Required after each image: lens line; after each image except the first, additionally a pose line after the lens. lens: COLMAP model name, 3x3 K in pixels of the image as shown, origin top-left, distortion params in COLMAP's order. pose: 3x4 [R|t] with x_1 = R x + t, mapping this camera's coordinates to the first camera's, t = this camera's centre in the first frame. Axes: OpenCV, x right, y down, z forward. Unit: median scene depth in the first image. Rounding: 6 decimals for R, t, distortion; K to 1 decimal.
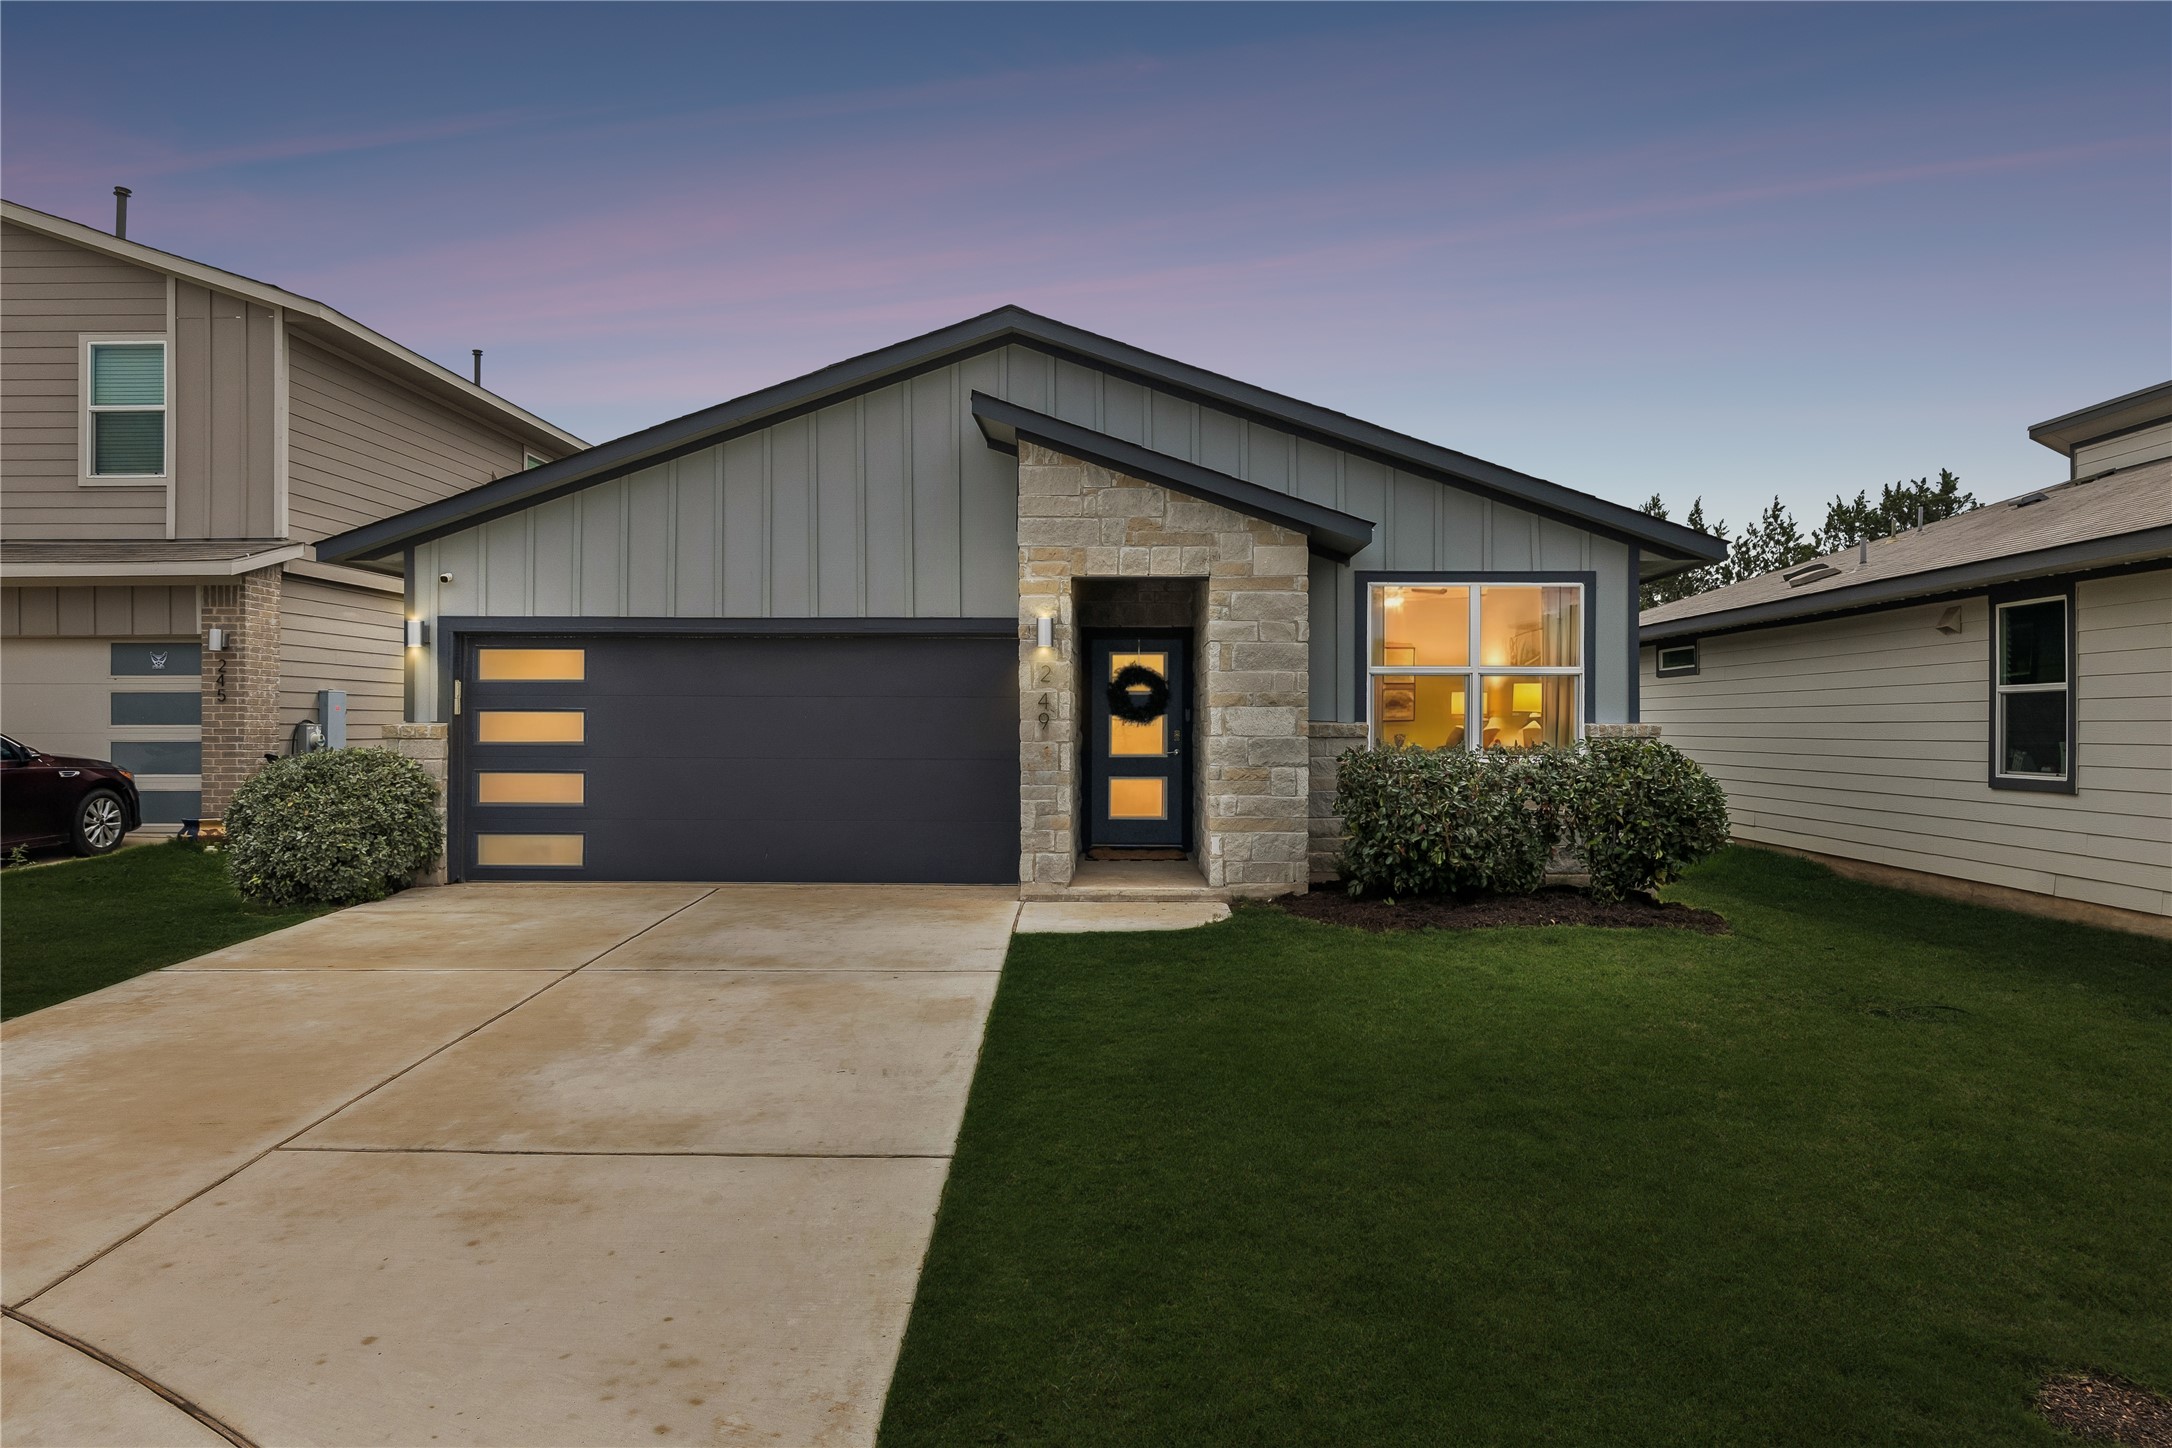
lens RADIAL K [[1351.2, 0, 1090.6], [0, 1351.2, 736.7], [0, 0, 1]] dist [-0.025602, -0.000905]
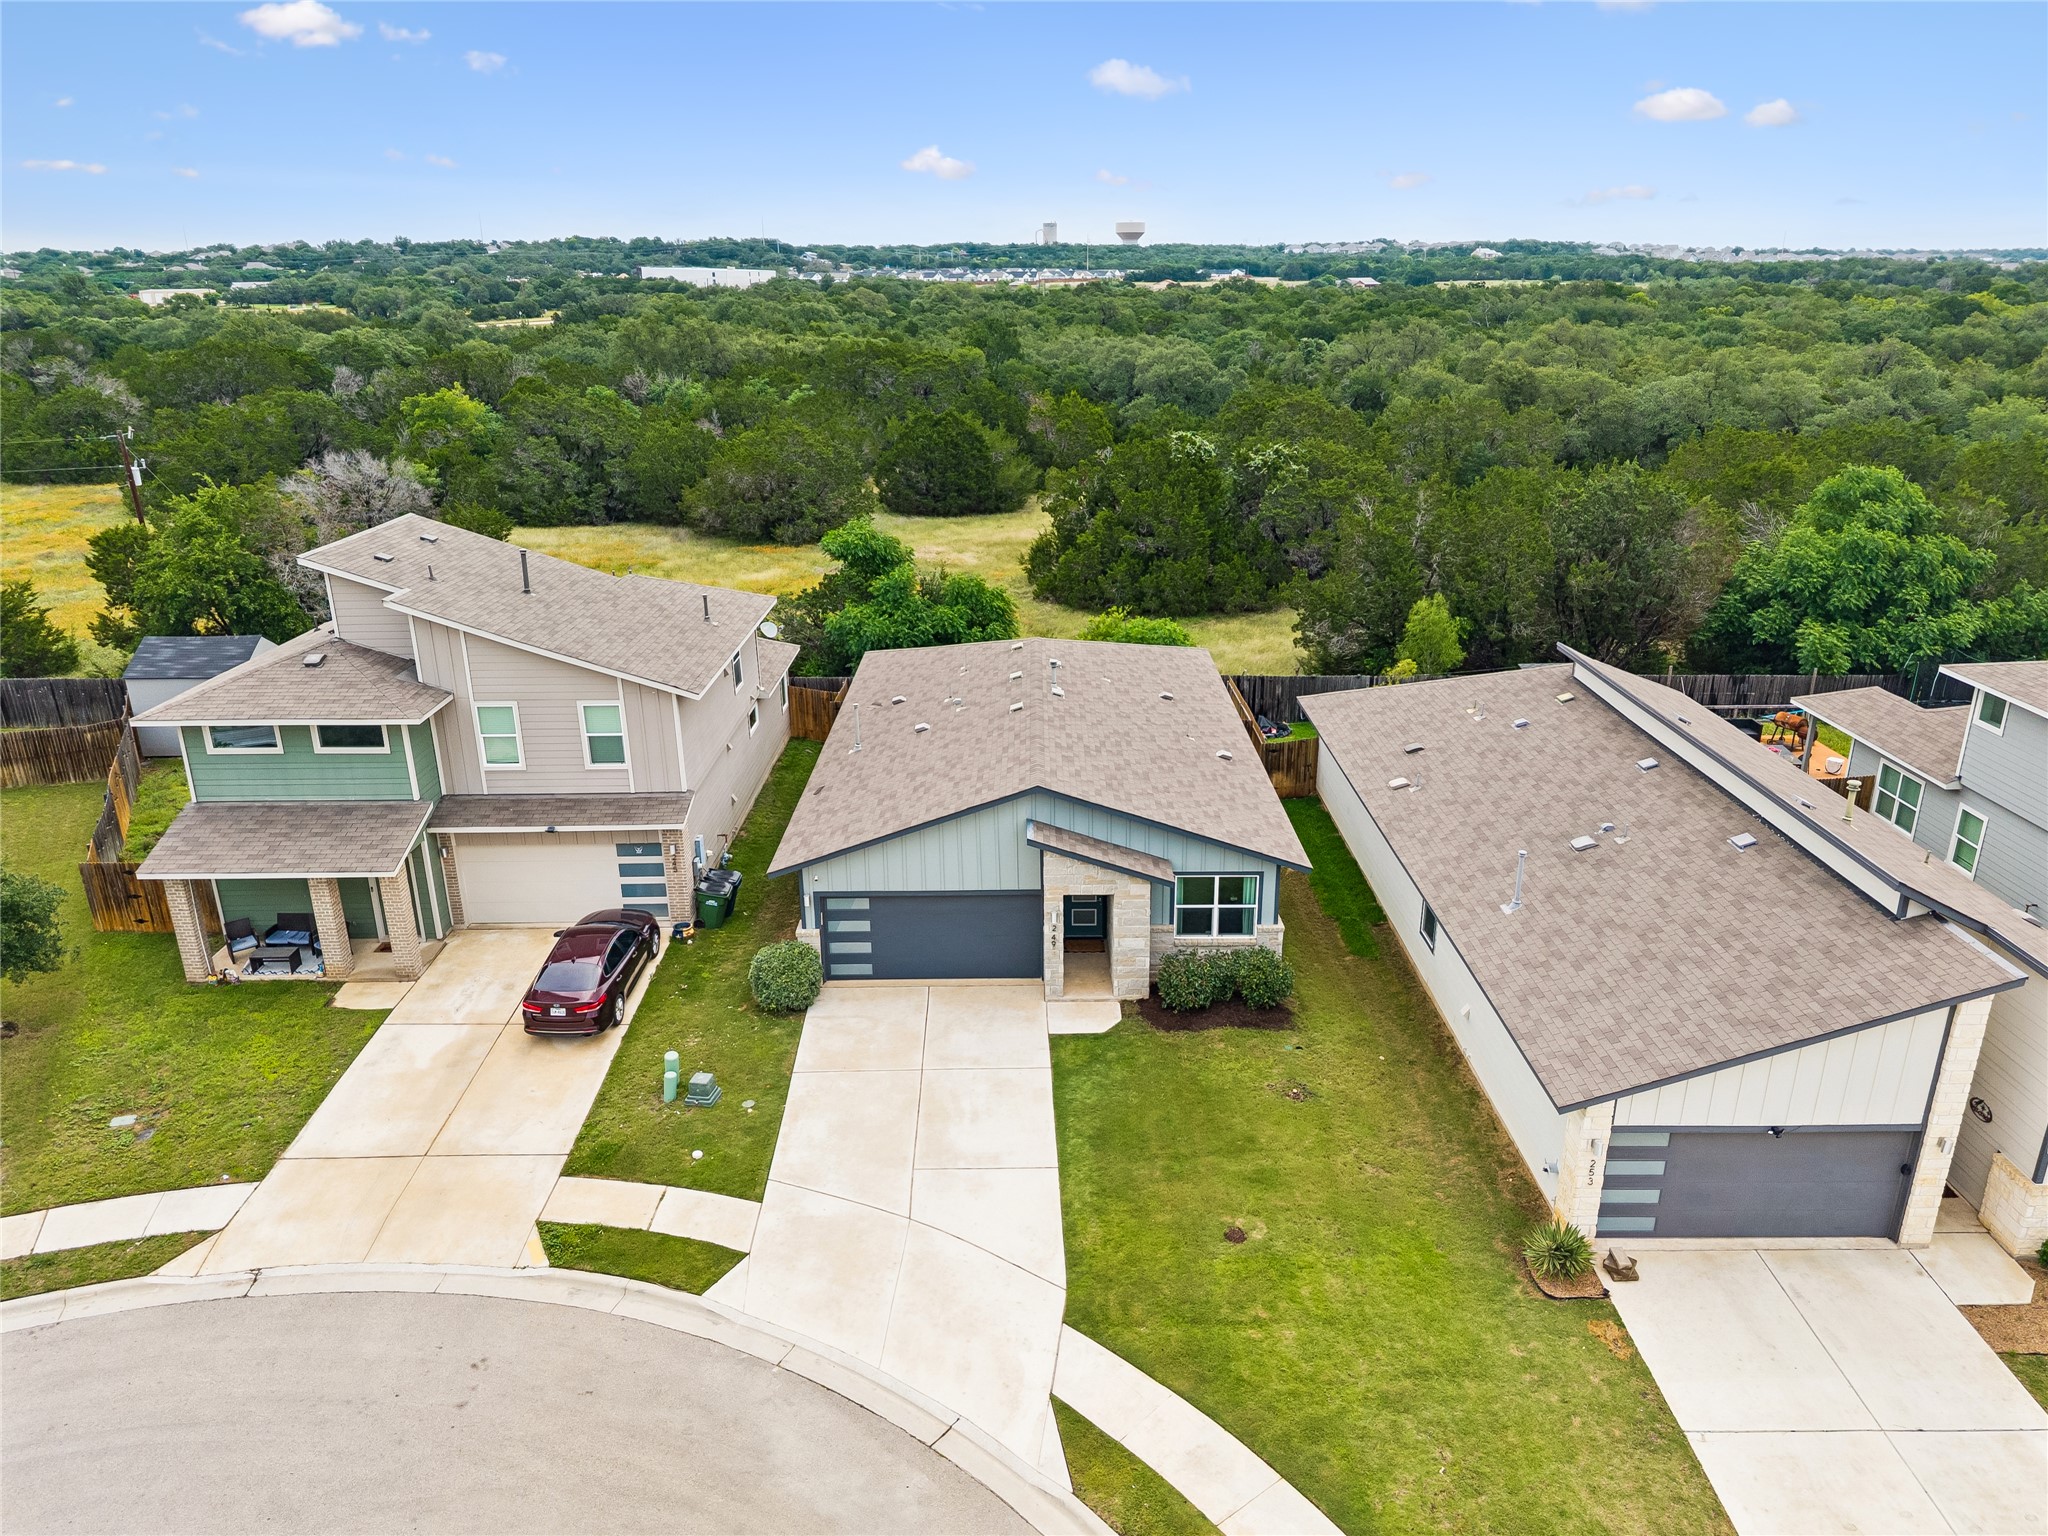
lens RADIAL K [[1397.7, 0, 1023.2], [0, 1397.7, 767.0], [0, 0, 1]] dist [-0.003843, 0.000938]
pose [[0.999719, -0.020196, 0.012376, -0.116839], [0.014932, 0.942956, 0.332582, -1.211189], [-0.018387, -0.332304, 0.942993, -1.462729]]
